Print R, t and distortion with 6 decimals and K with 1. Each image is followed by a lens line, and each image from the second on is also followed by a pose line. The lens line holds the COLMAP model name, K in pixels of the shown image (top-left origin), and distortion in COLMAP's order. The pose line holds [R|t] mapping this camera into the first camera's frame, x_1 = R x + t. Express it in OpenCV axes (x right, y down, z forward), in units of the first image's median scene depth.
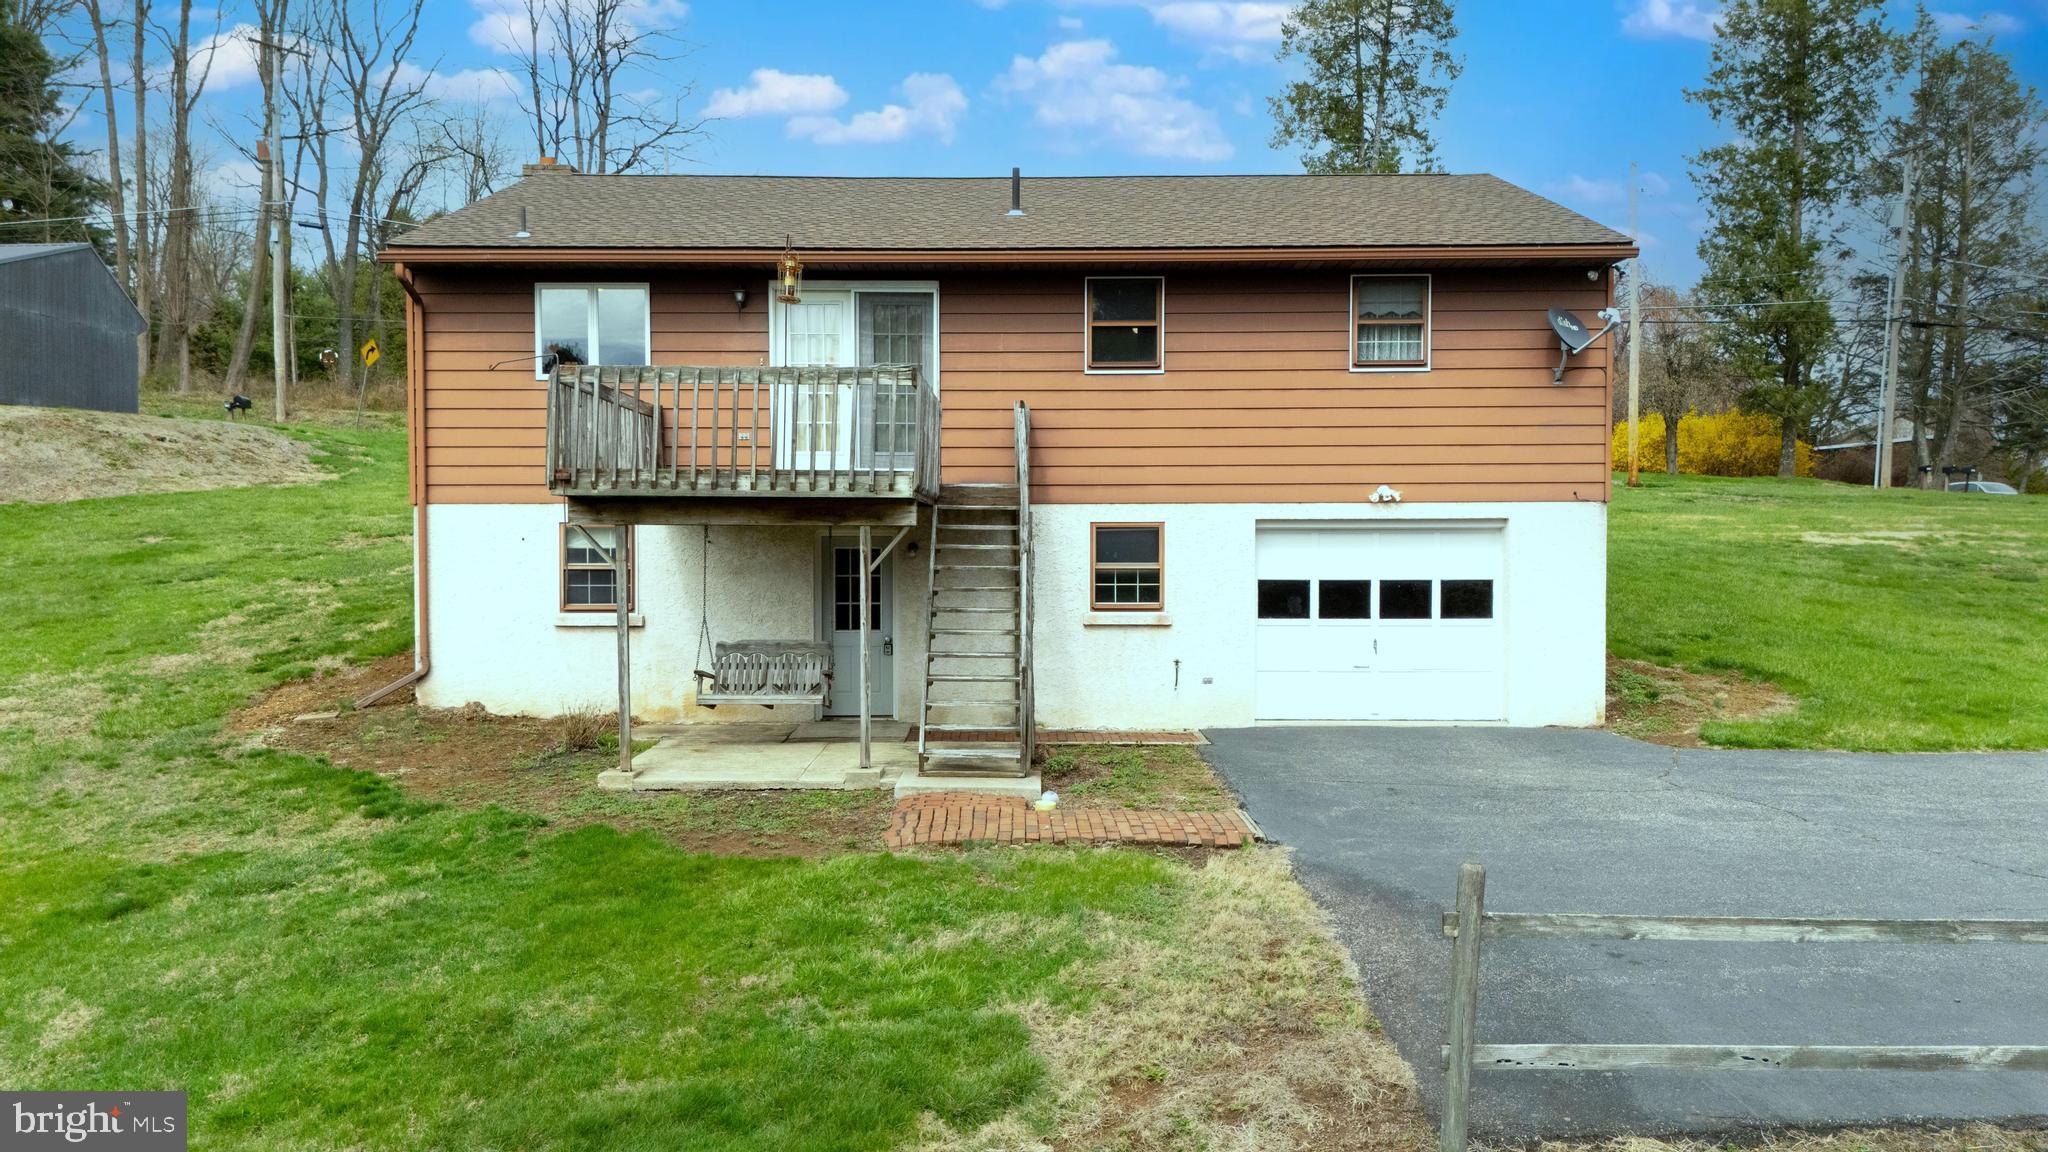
lens RADIAL K [[1502.9, 0, 1021.9], [0, 1502.9, 576.6], [0, 0, 1]] dist [0.047718, -0.019533]
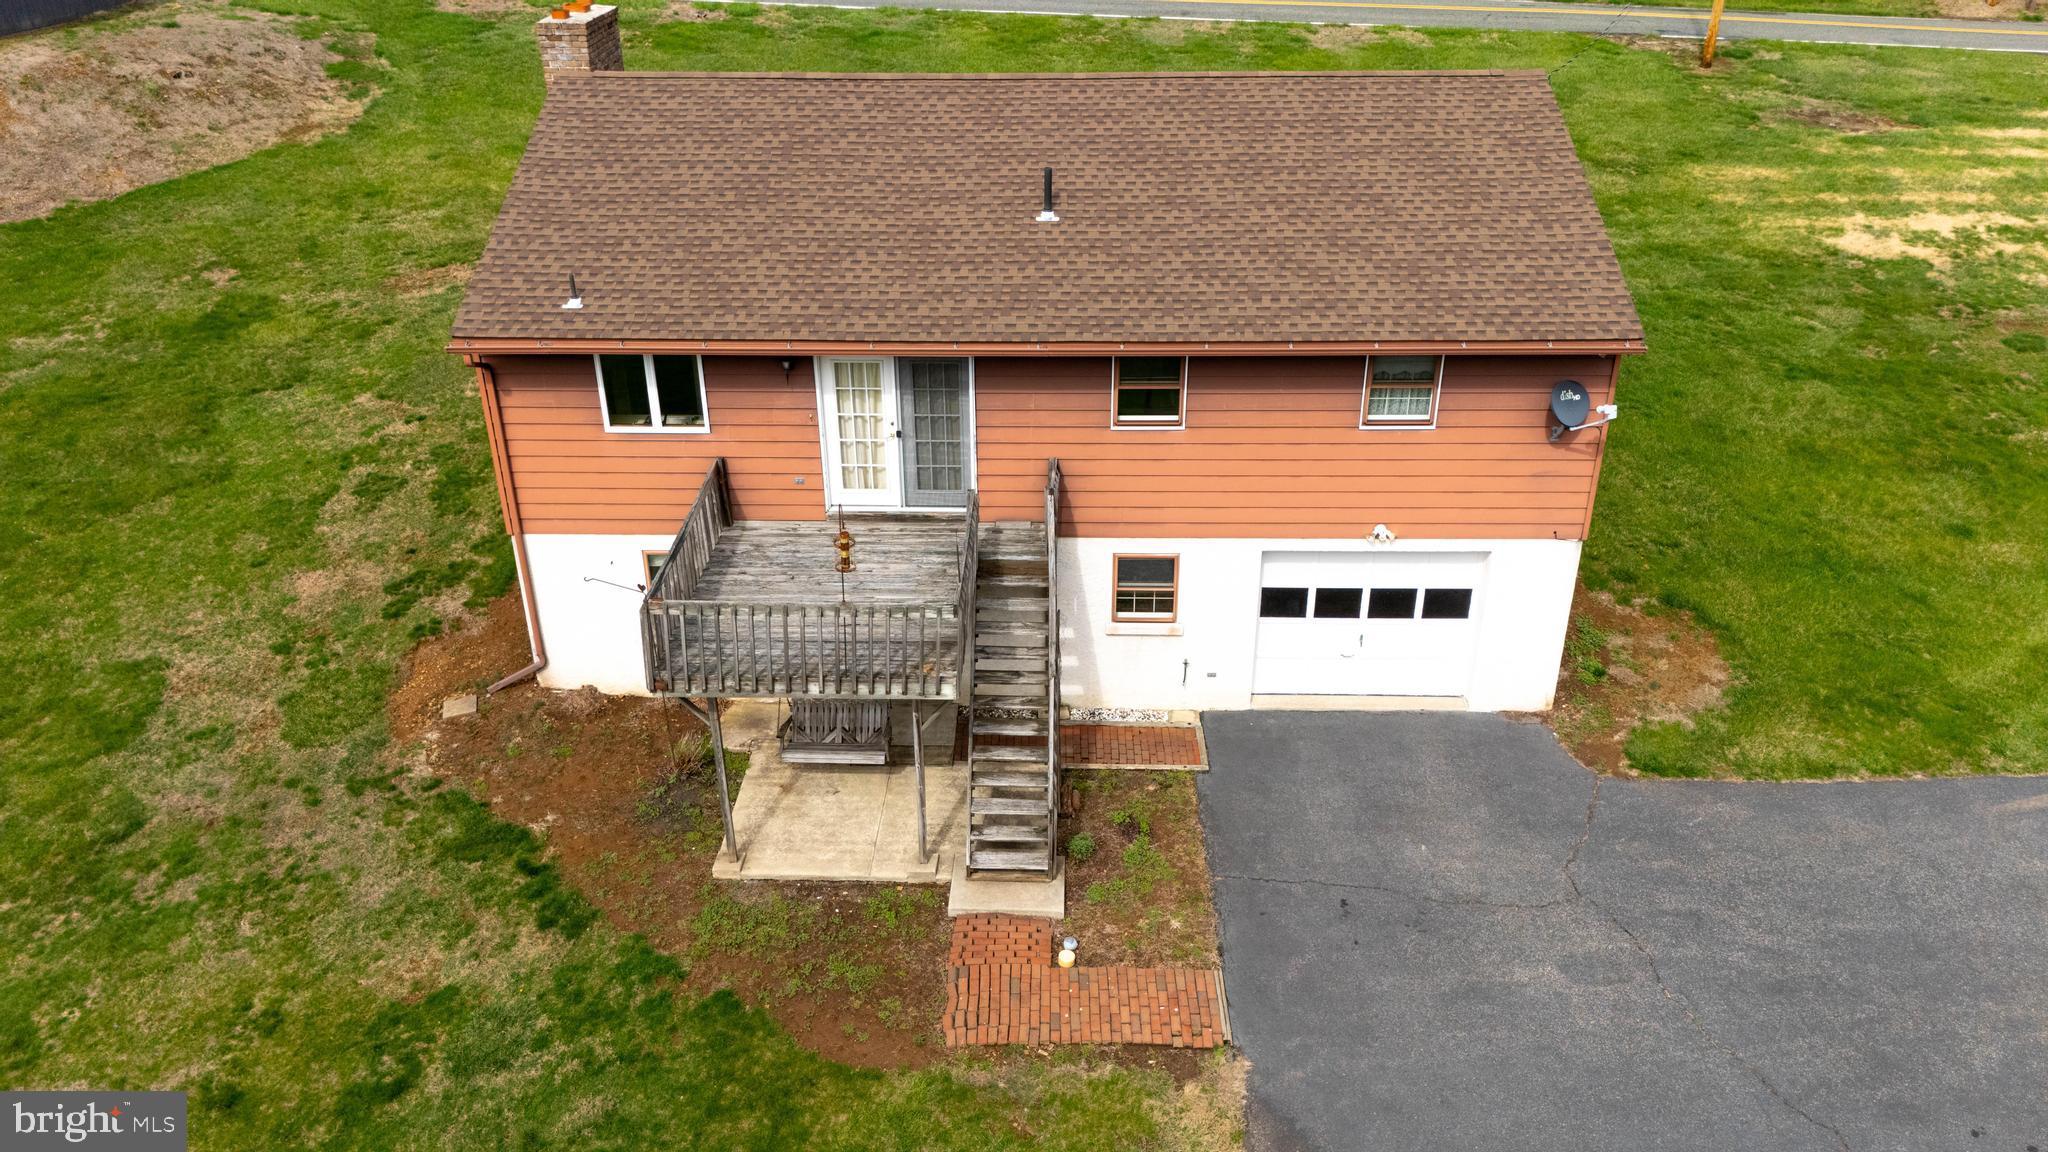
lens RADIAL K [[1502.9, 0, 1016.4], [0, 1502.9, 572.6], [0, 0, 1]] dist [0.047718, -0.019533]
pose [[0.999585, 0.005316, -0.028297, 0.005455], [0.007501, 0.900796, 0.434177, -0.503863], [0.027798, -0.434210, 0.900383, -0.012630]]
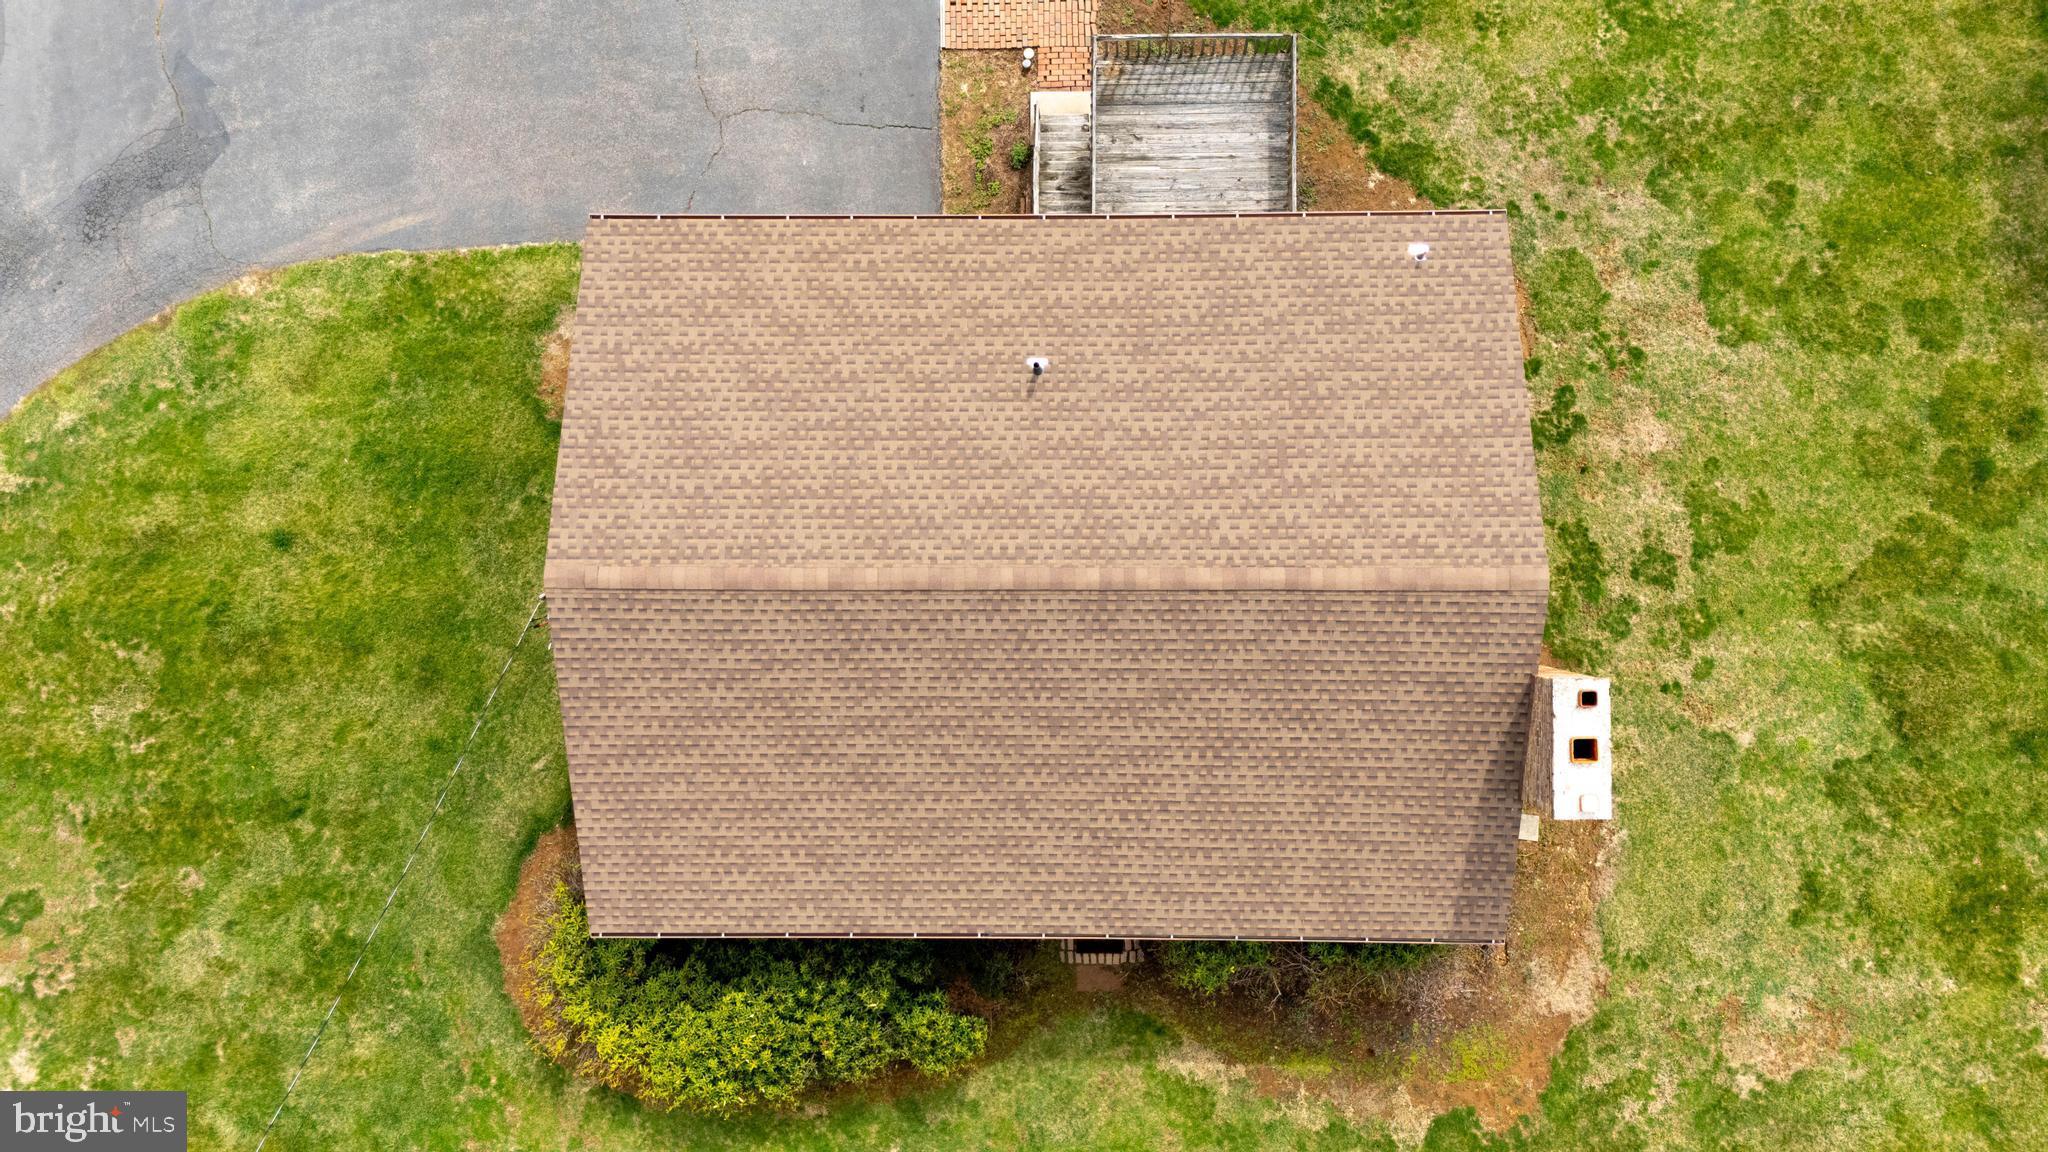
lens RADIAL K [[1502.9, 0, 1025.8], [0, 1502.9, 568.7], [0, 0, 1]] dist [0.047718, -0.019533]
pose [[-0.999605, 0.003194, 0.027908, -0.029576], [0.027704, -0.052127, 0.998256, -1.547045], [0.004643, 0.998635, 0.052018, 1.213584]]
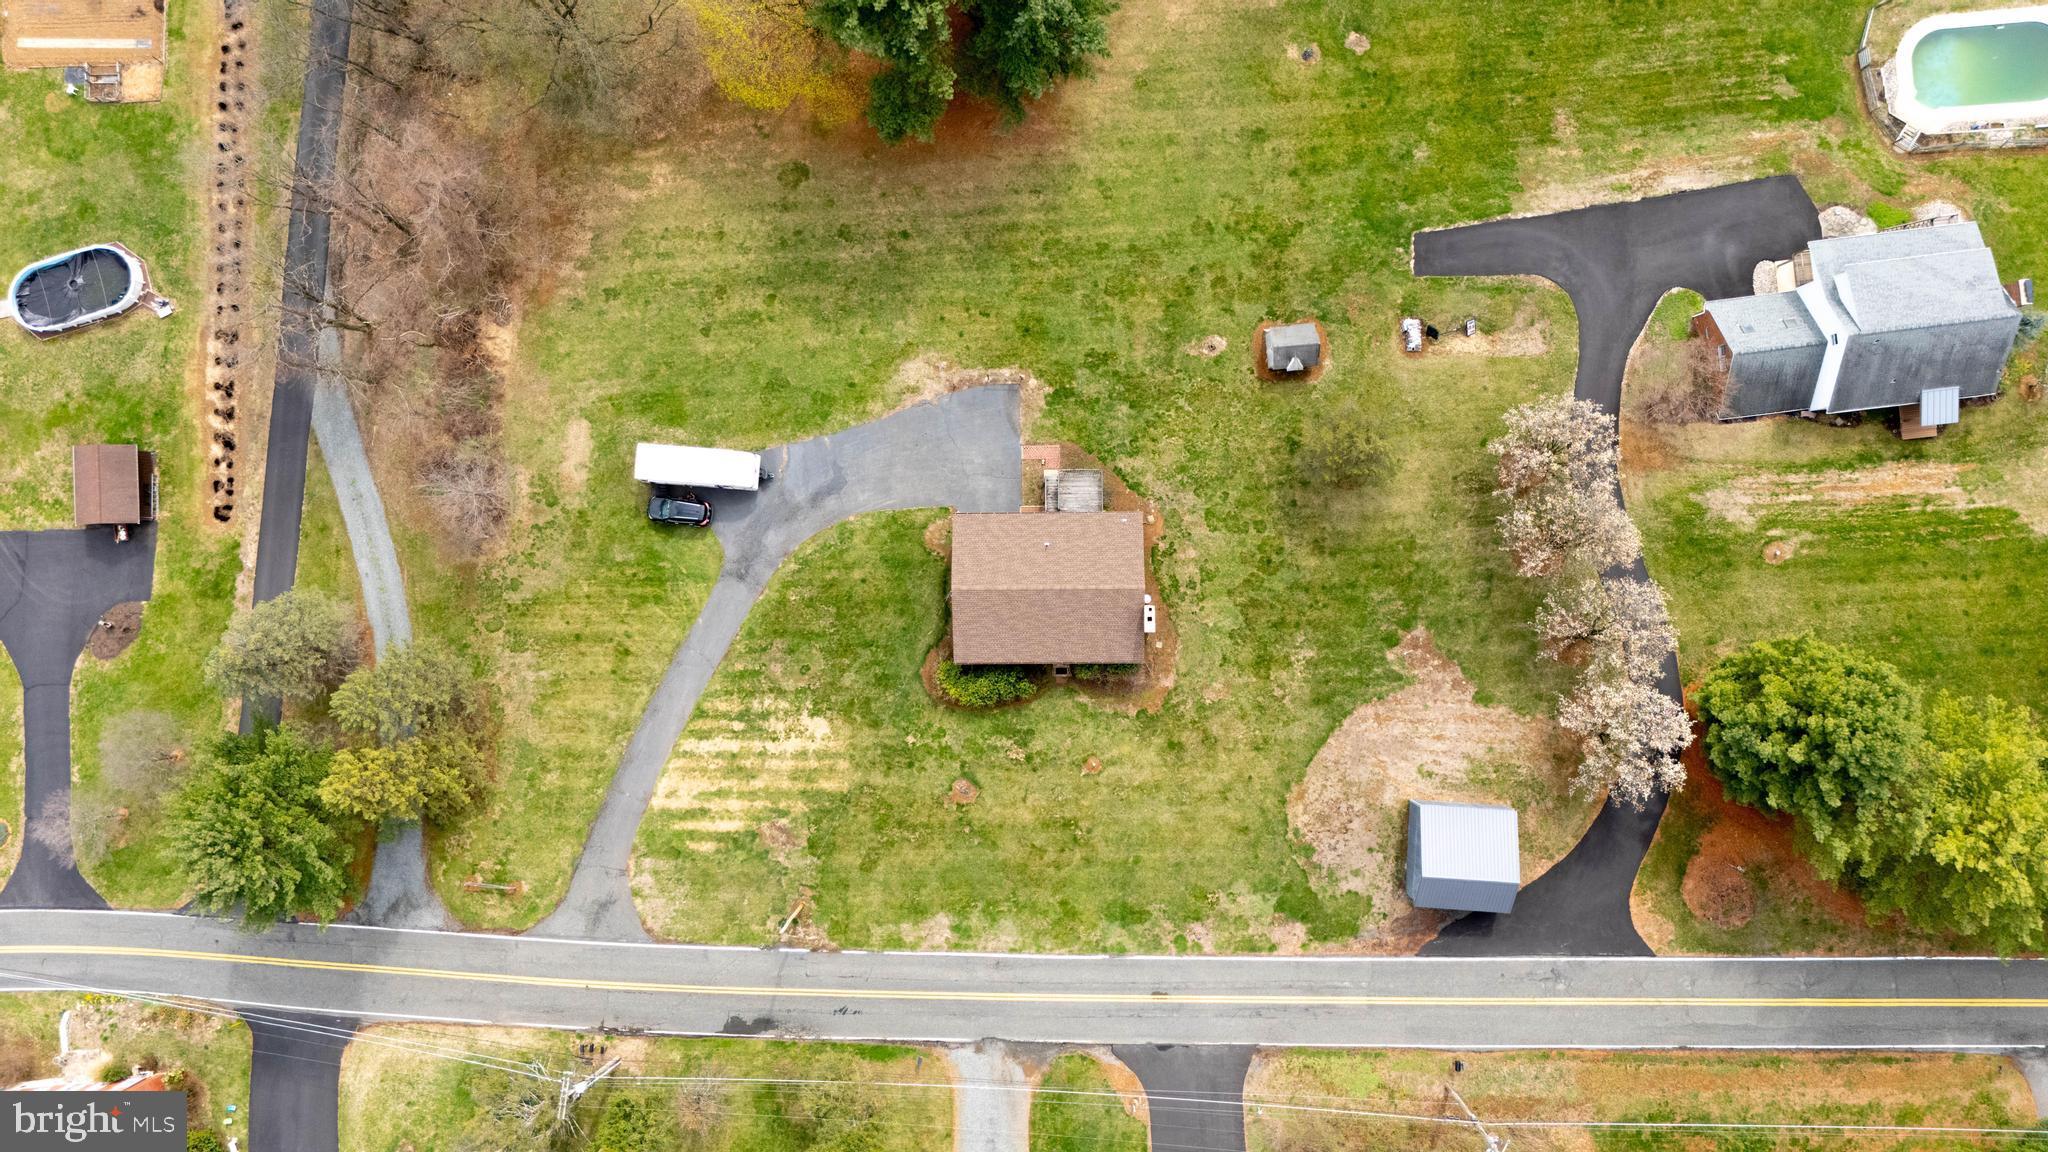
lens RADIAL K [[1502.9, 0, 1019.4], [0, 1502.9, 575.8], [0, 0, 1]] dist [0.047718, -0.019533]
pose [[-0.999732, 0.009950, 0.020883, -0.017862], [0.020447, -0.042148, 0.998902, -6.610955], [0.010819, 0.999062, 0.041933, 0.969233]]
